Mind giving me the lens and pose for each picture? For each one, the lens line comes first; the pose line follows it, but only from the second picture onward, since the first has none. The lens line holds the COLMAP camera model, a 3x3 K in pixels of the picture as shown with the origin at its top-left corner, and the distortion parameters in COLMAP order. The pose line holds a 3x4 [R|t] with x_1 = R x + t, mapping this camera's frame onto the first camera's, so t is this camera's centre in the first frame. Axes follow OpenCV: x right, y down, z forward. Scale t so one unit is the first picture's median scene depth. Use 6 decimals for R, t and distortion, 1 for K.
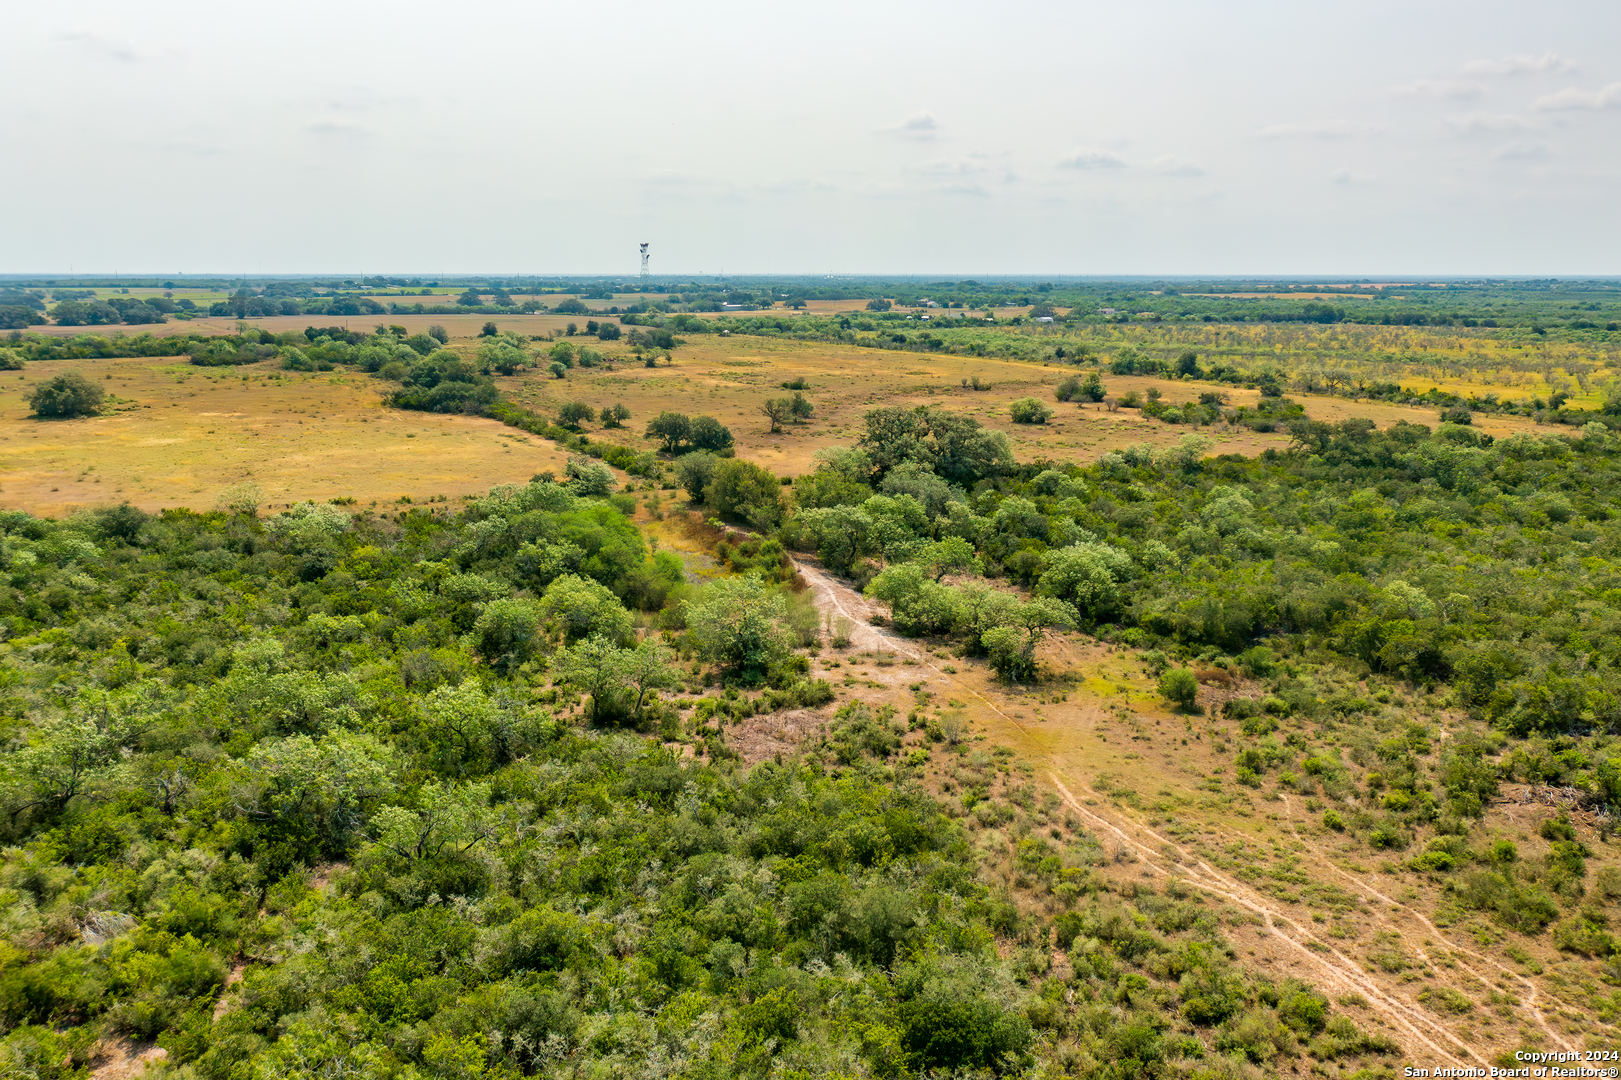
lens RADIAL K [[1279.2, 0, 812.4], [0, 1279.2, 543.9], [0, 0, 1]] dist [-0.021839, -0.001560]
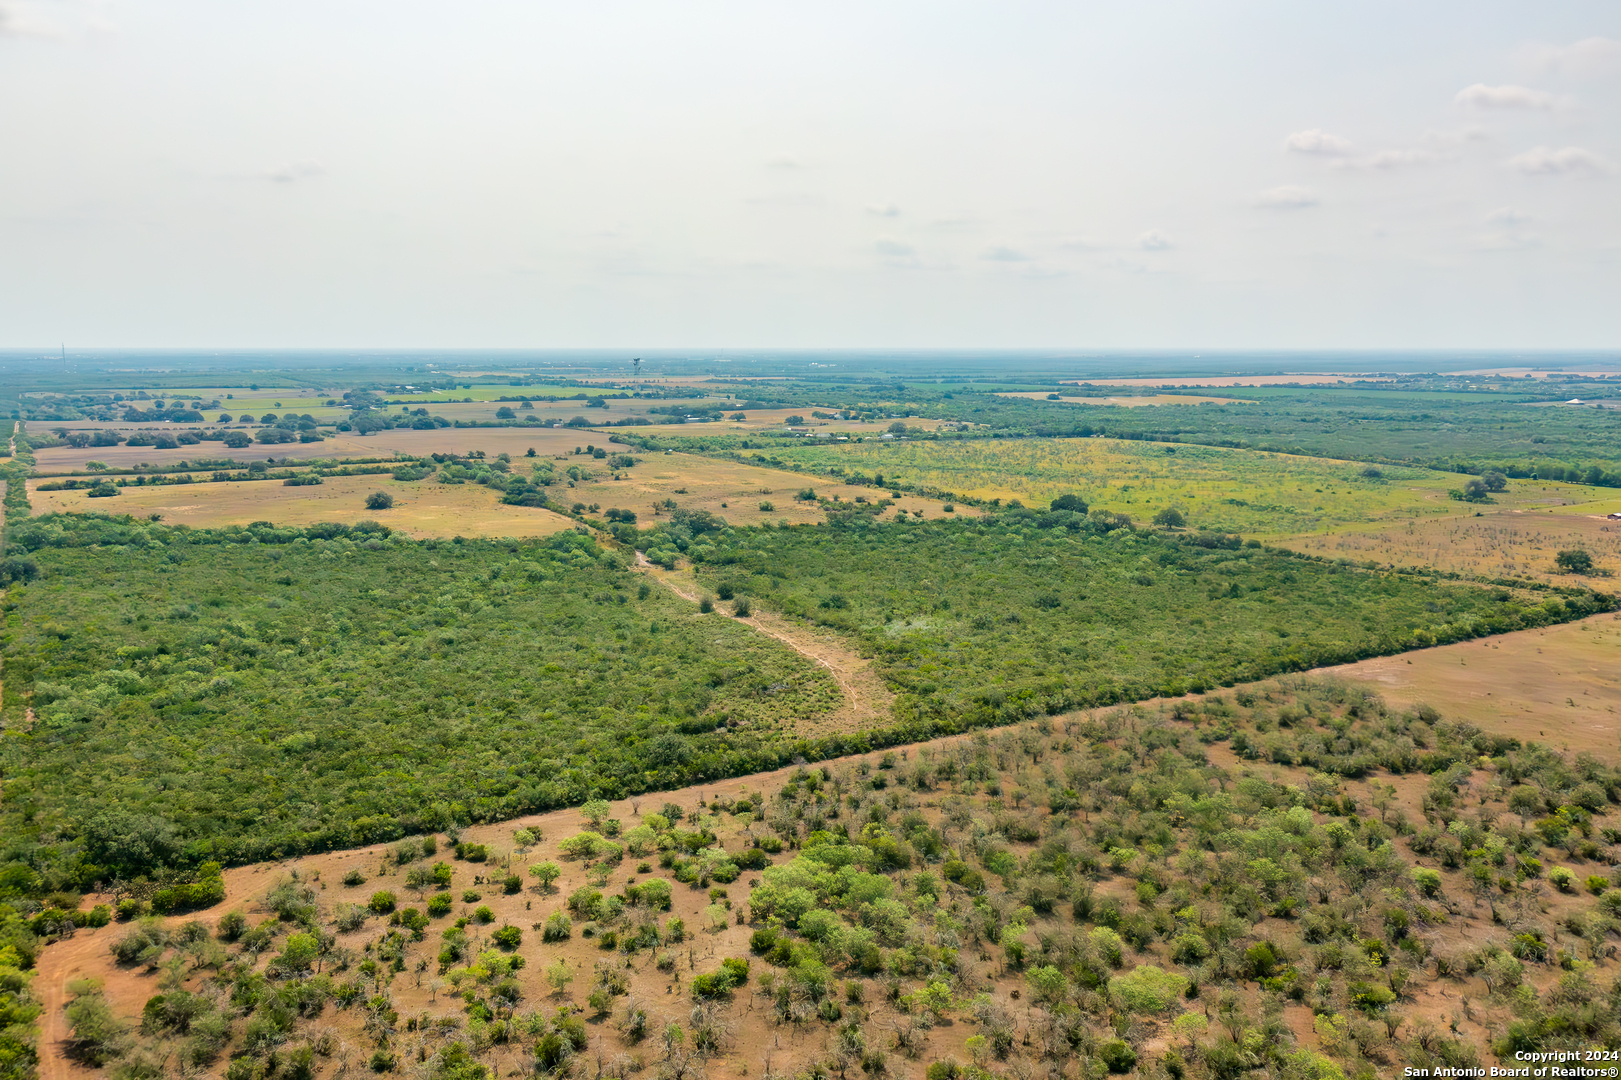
lens RADIAL K [[1279.2, 0, 805.3], [0, 1279.2, 535.1], [0, 0, 1]] dist [-0.021839, -0.001560]
pose [[0.999952, 0.001962, -0.009636, 0.493867], [-0.002562, 0.998034, -0.062630, 0.191628], [0.009494, 0.062651, 0.997990, -2.609480]]
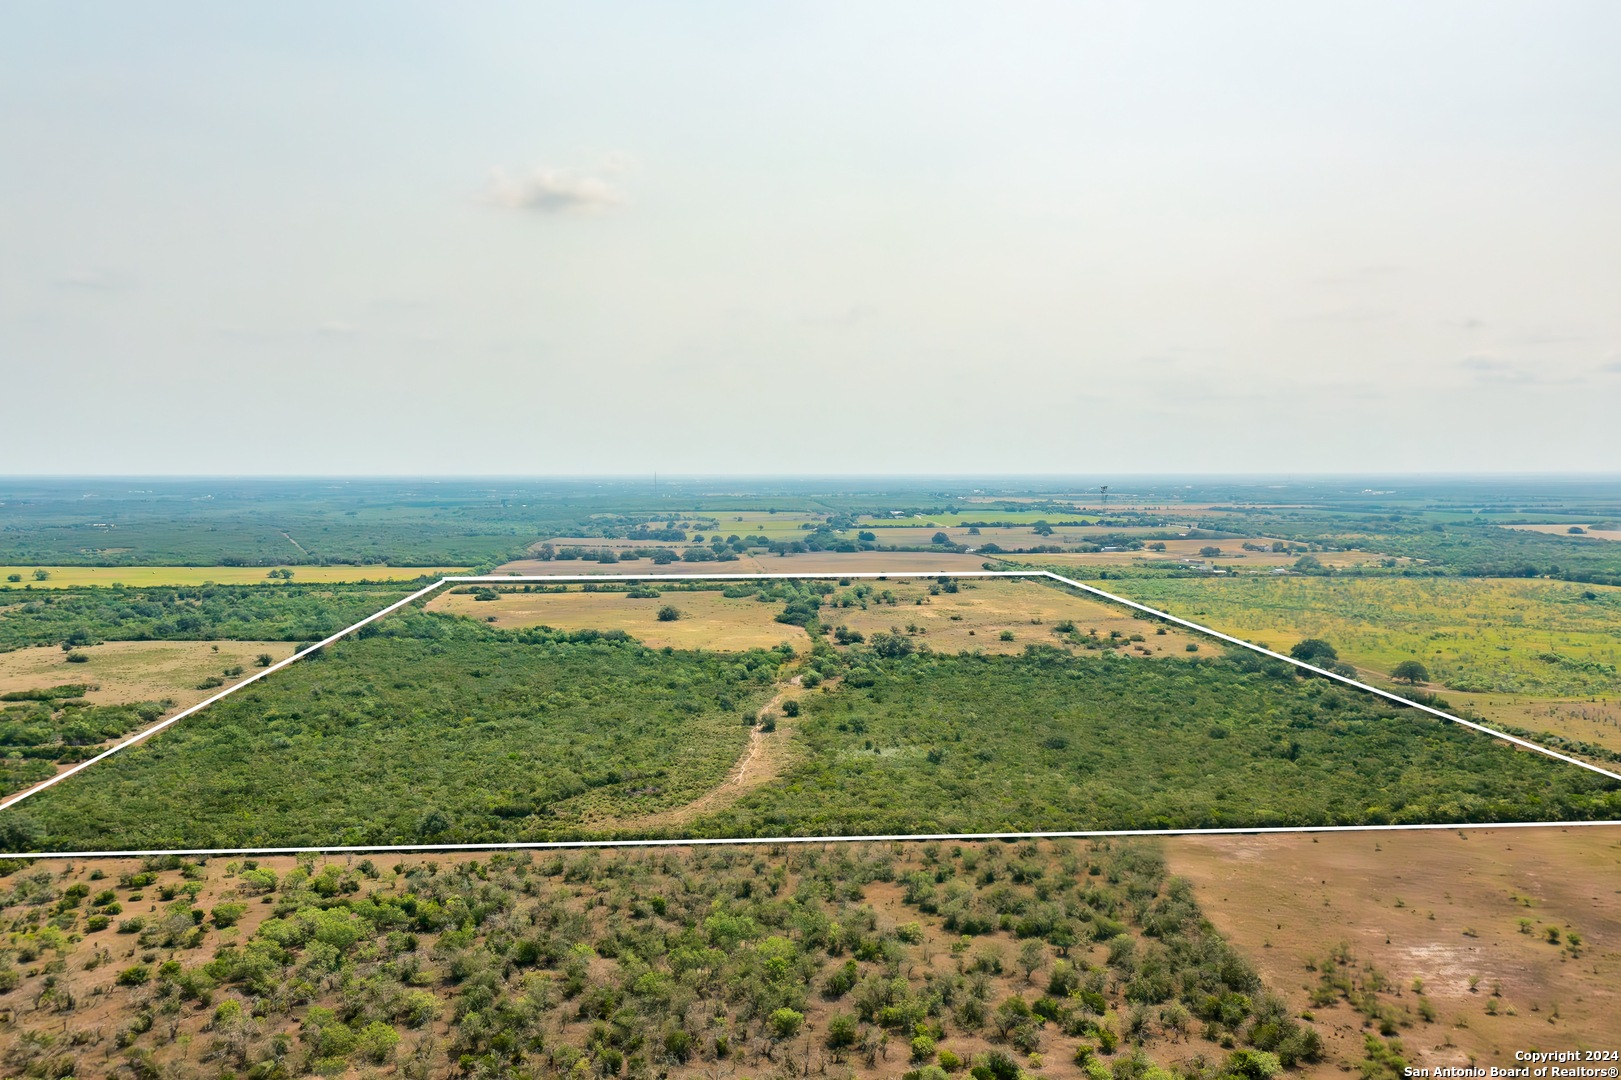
lens RADIAL K [[1279.2, 0, 809.3], [0, 1279.2, 542.4], [0, 0, 1]] dist [-0.021839, -0.001560]
pose [[0.898999, 0.019420, -0.437520, 1.661128], [-0.086305, 0.987282, -0.133516, 0.150071], [0.429363, 0.157791, 0.889241, -2.533749]]
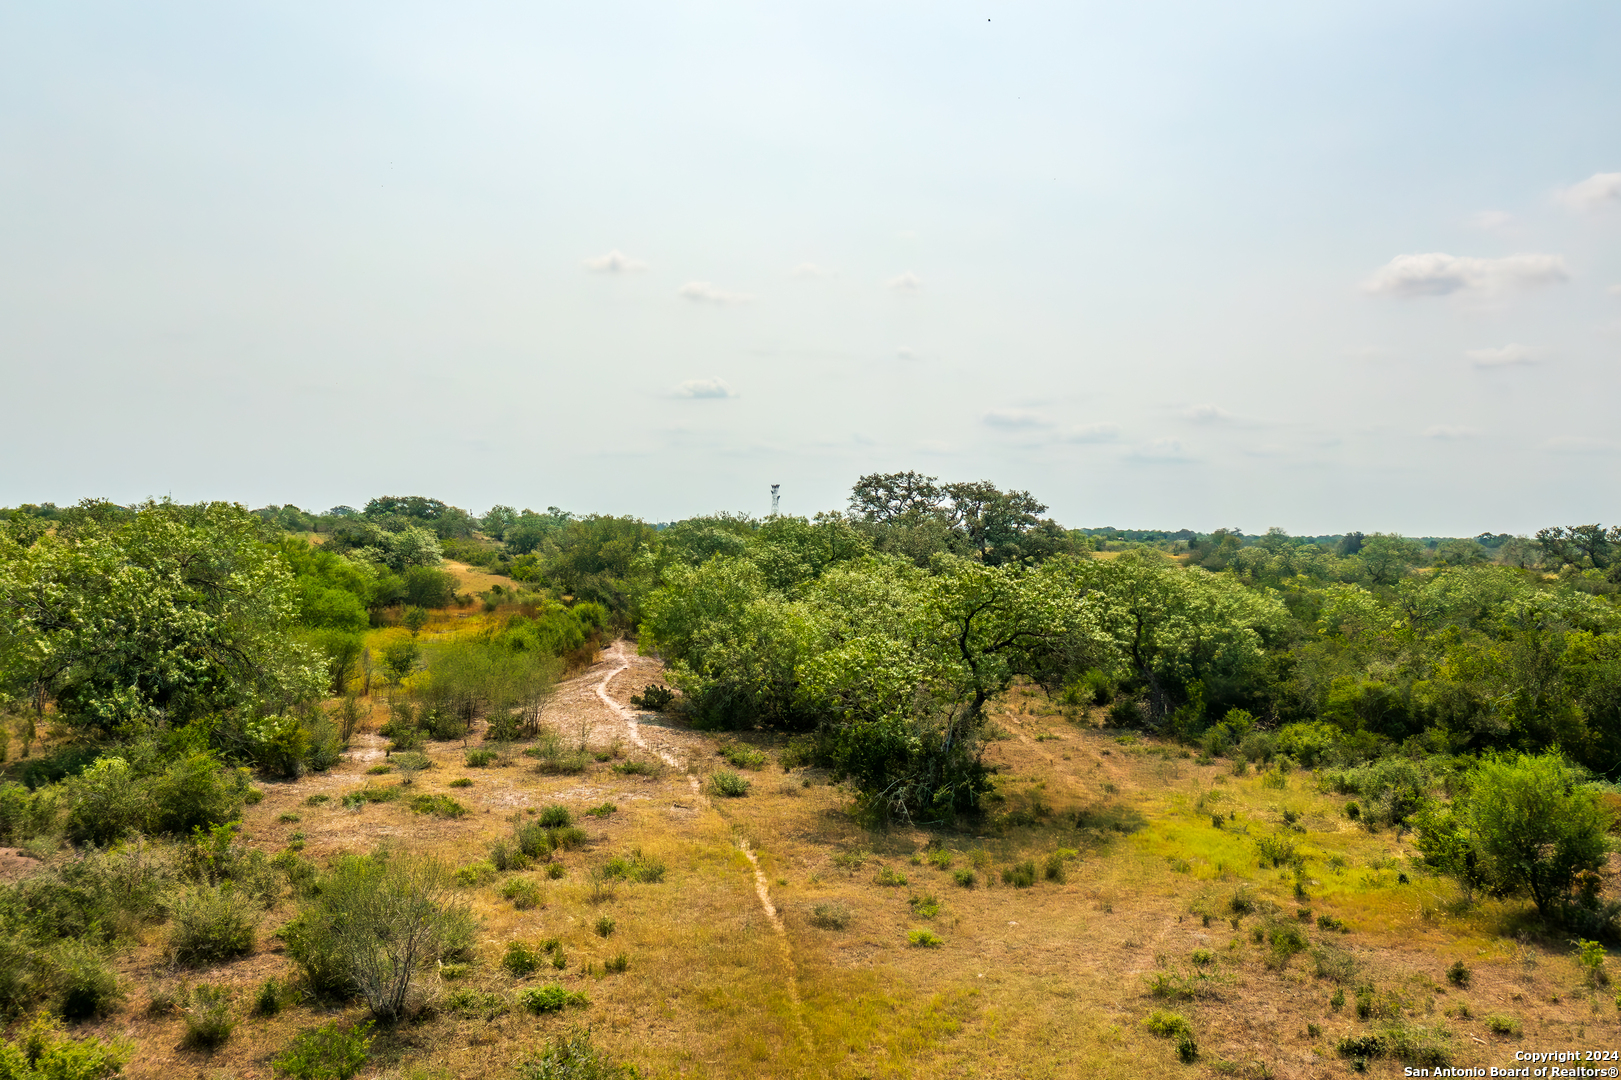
lens RADIAL K [[1279.2, 0, 809.7], [0, 1279.2, 535.3], [0, 0, 1]] dist [-0.021839, -0.001560]
pose [[0.993566, 0.017773, -0.111854, 0.116561], [-0.040226, 0.978595, -0.201827, 0.071963], [0.105873, 0.205027, 0.973013, 0.481126]]
